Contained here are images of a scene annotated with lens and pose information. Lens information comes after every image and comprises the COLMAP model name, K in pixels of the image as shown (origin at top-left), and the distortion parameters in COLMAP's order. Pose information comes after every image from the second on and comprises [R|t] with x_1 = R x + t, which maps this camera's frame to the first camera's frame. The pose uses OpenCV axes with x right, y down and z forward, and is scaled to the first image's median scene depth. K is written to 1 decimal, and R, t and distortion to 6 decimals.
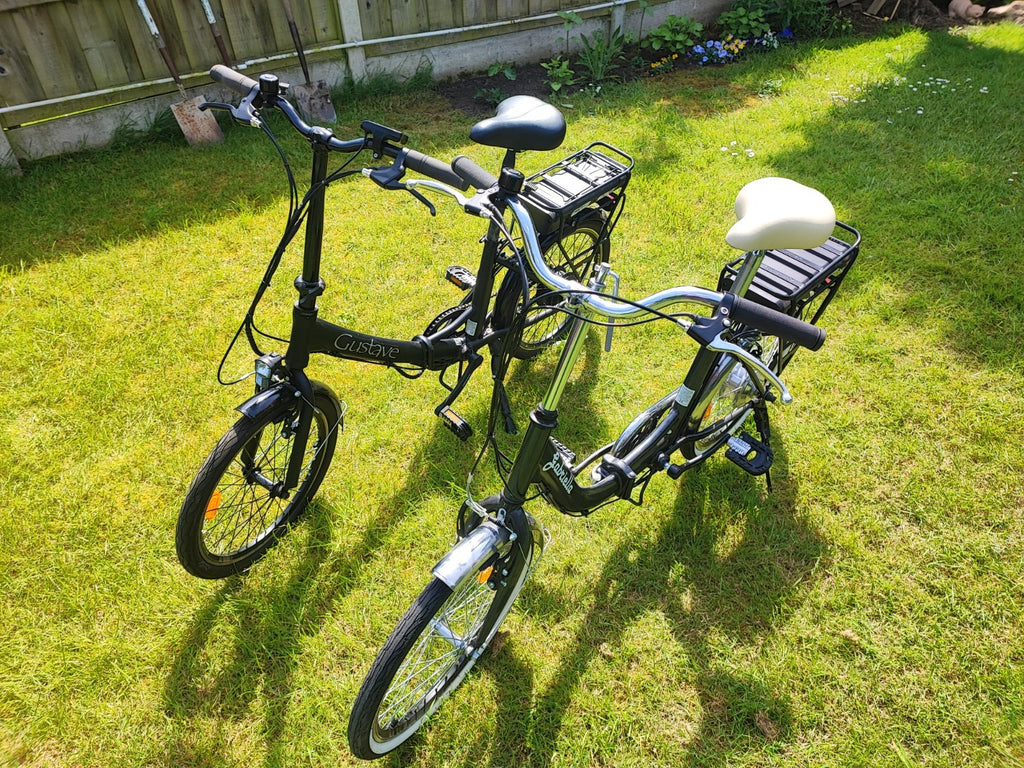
lens RADIAL K [[728.6, 0, 509.7], [0, 728.6, 388.2], [0, 0, 1]] dist [0.064074, -0.076689]
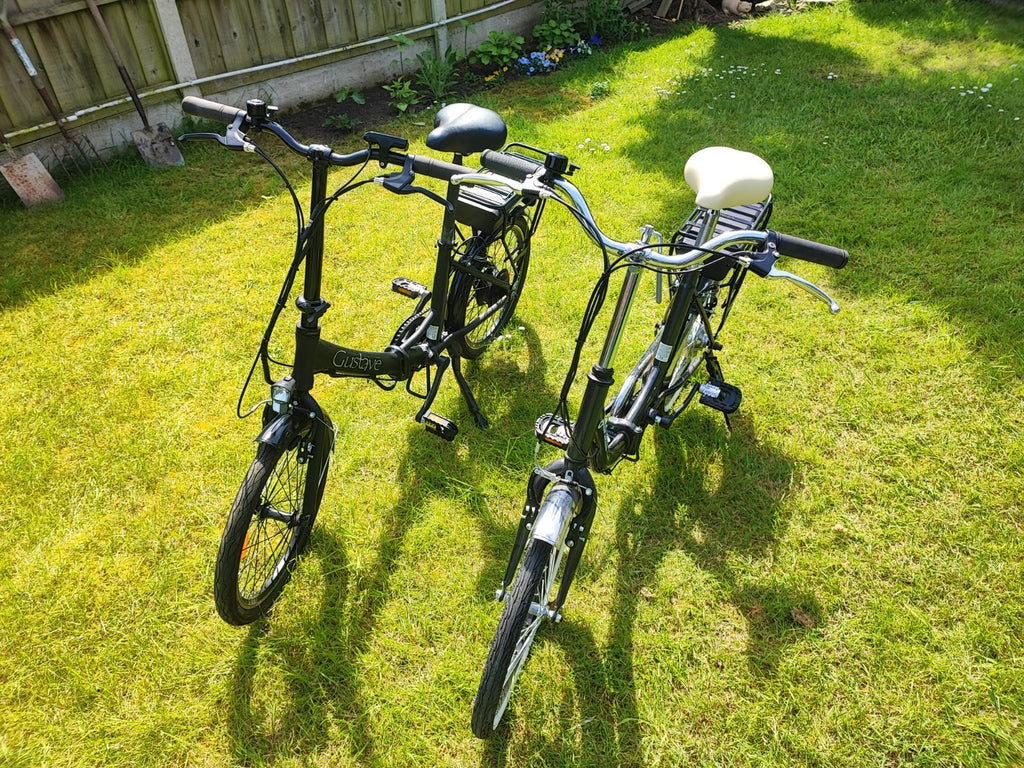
lens RADIAL K [[728.6, 0, 509.7], [0, 728.6, 388.2], [0, 0, 1]] dist [0.064074, -0.076689]
pose [[0.960010, -0.180082, 0.214363, -0.178732], [0.186238, 0.982466, -0.008701, 0.022876], [-0.209038, 0.048276, 0.976715, -0.022987]]
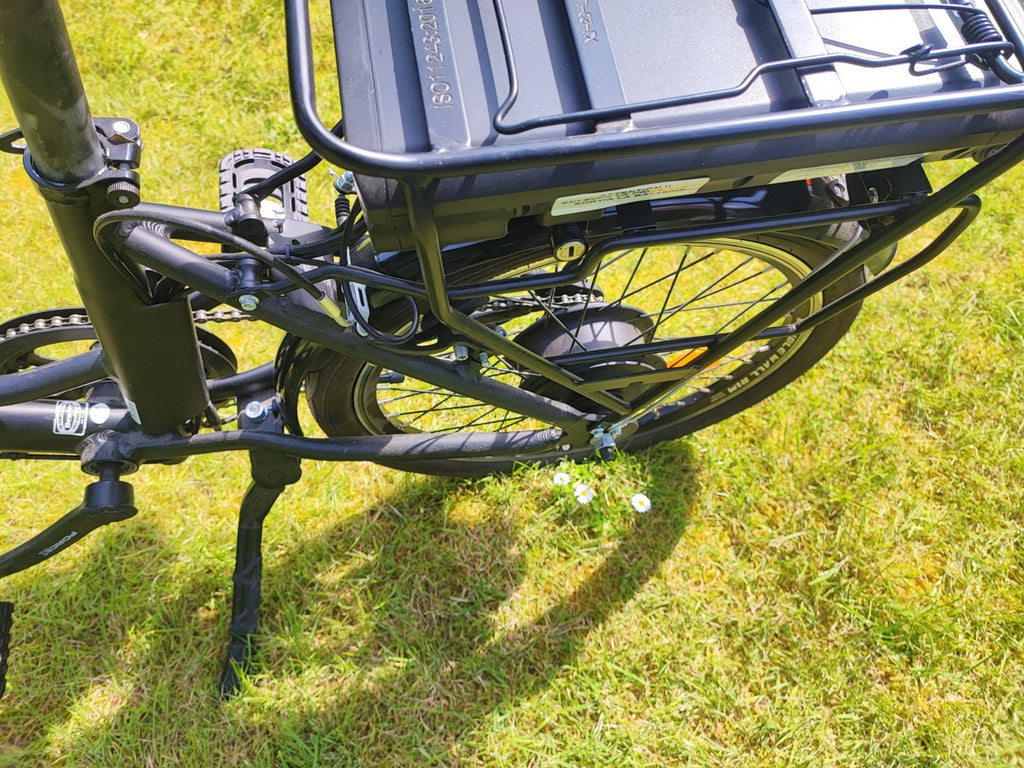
lens RADIAL K [[753.9, 0, 512.0], [0, 753.9, 384.0], [0, 0, 1]] dist [0.031865, -0.035902]
pose [[0.808647, 0.517361, -0.280048, 0.140117], [-0.411093, 0.837462, 0.360084, -0.246158], [0.420823, -0.176055, 0.889895, 0.782838]]
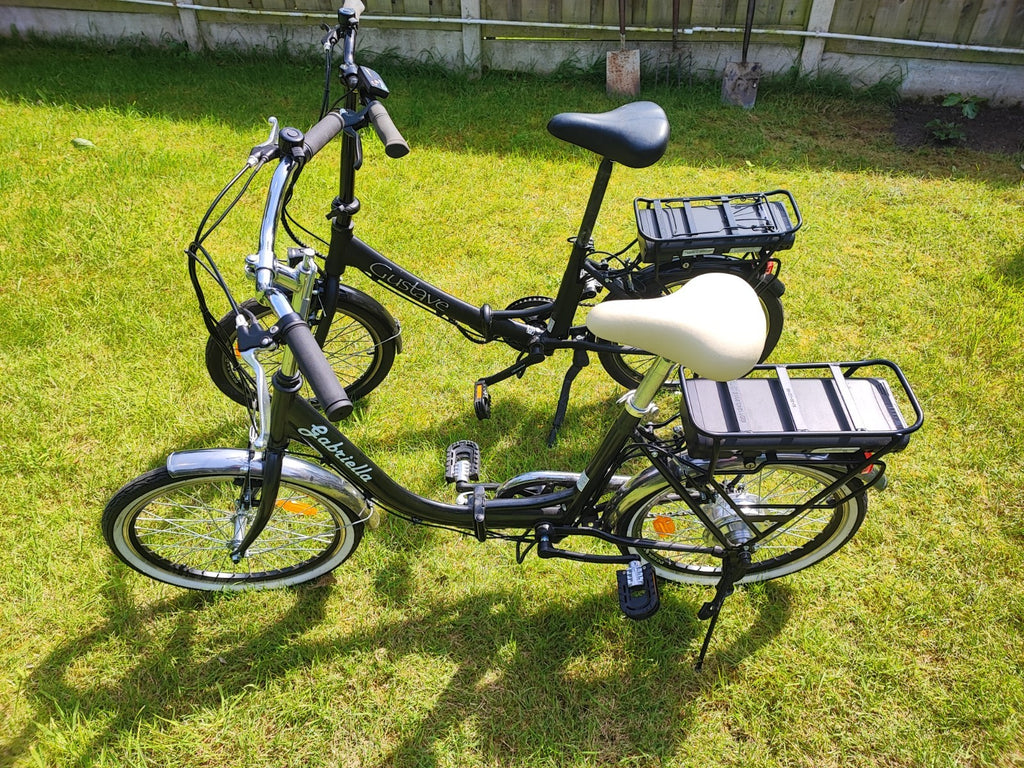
lens RADIAL K [[741.8, 0, 509.1], [0, 741.8, 382.7], [0, 0, 1]] dist [0.057910, -0.066556]
pose [[0.703431, 0.465095, -0.537468, 0.455953], [-0.453850, 0.875868, 0.163936, -0.146236], [0.546997, 0.128612, 0.827196, 0.170560]]
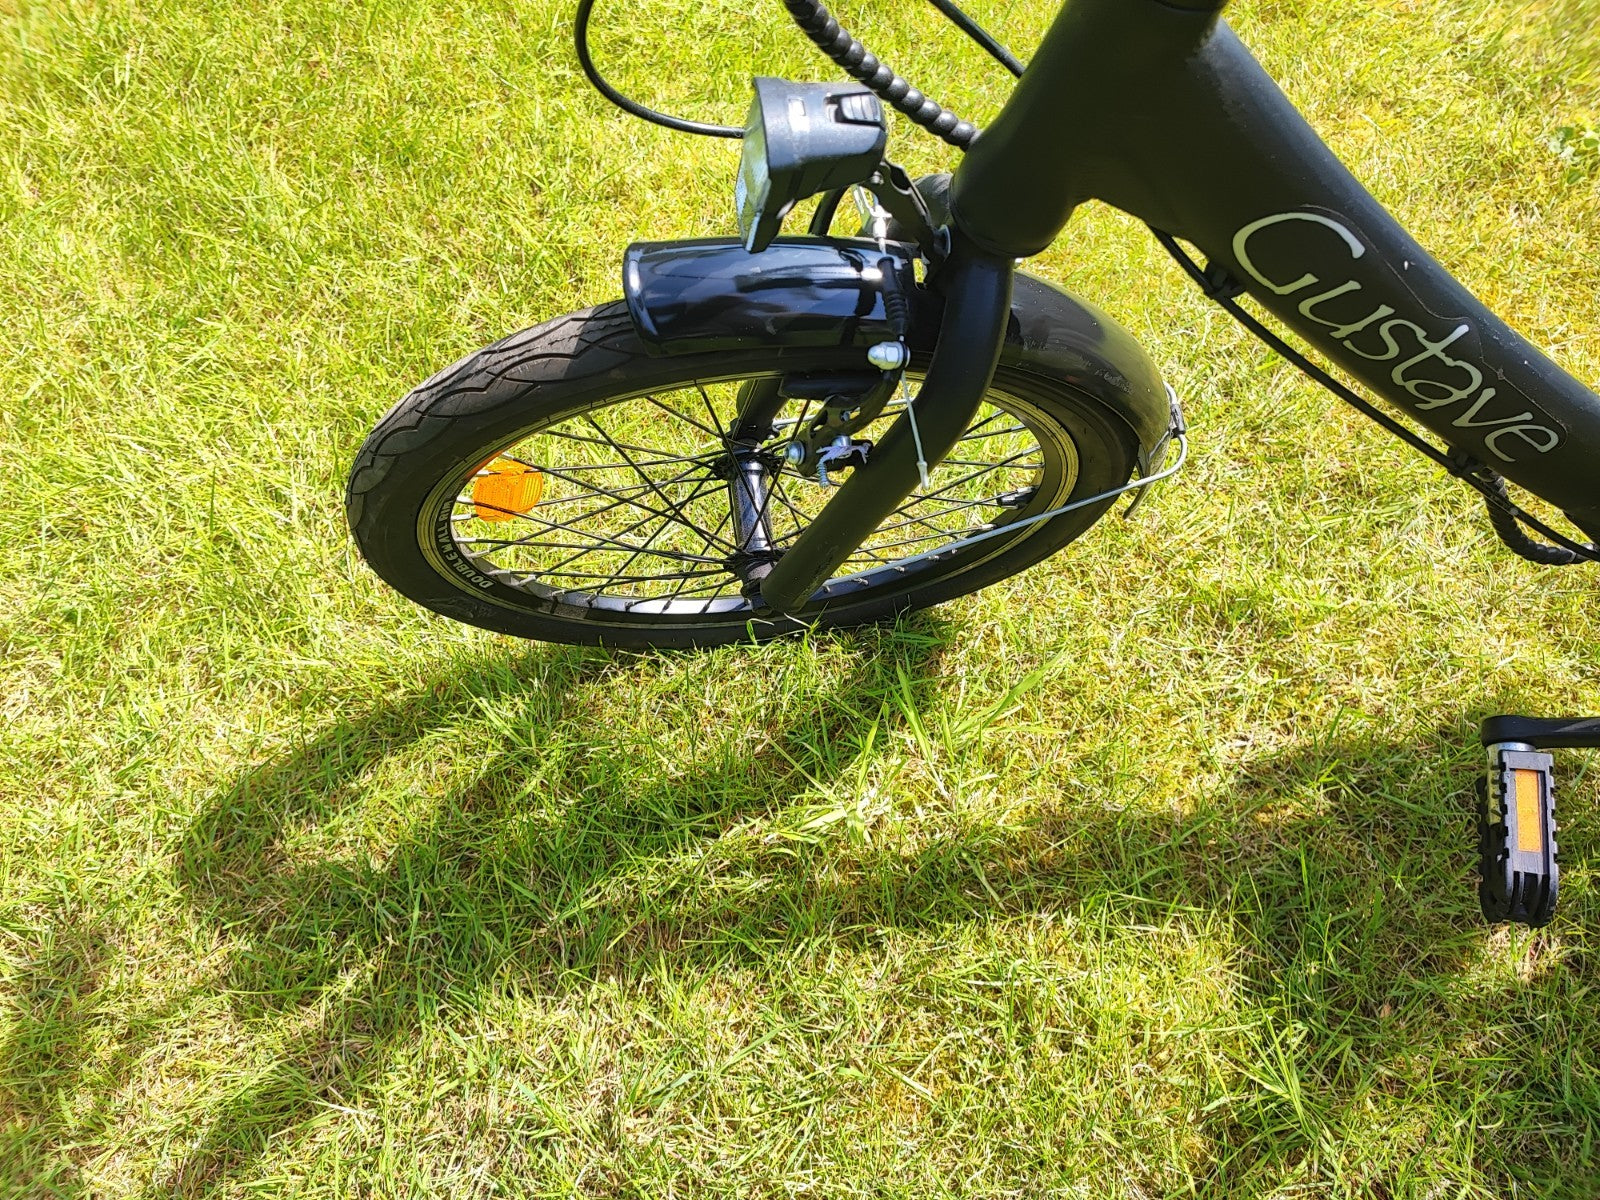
lens RADIAL K [[1177.9, 0, 800.0], [0, 1177.9, 600.0], [0, 0, 1]] dist [0.031865, -0.035902]
pose [[0.557925, 0.715029, -0.421252, -0.089118], [-0.500925, 0.694856, 0.515994, -0.073576], [0.661660, -0.076870, 0.745854, 0.558219]]
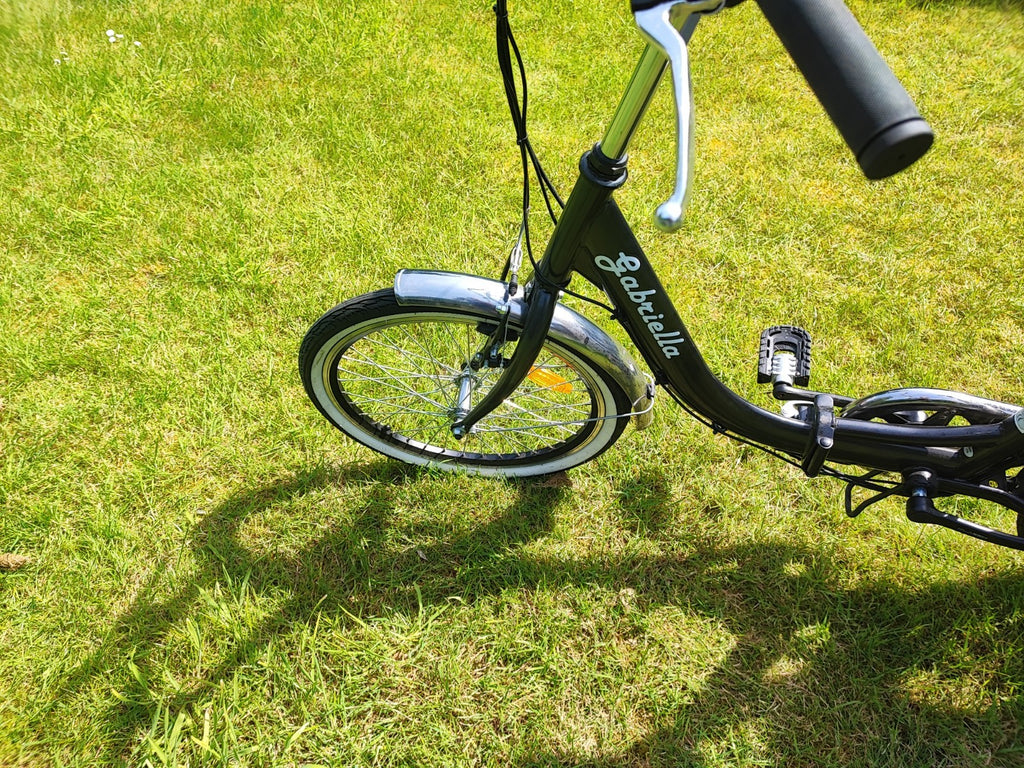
lens RADIAL K [[742.5, 0, 508.5], [0, 742.5, 385.2], [0, 0, 1]] dist [0.044802, -0.050814]
pose [[0.495030, 0.638363, -0.589439, 0.272294], [-0.527452, 0.759877, 0.379975, -0.006797], [0.690463, 0.122802, 0.712868, 0.287059]]
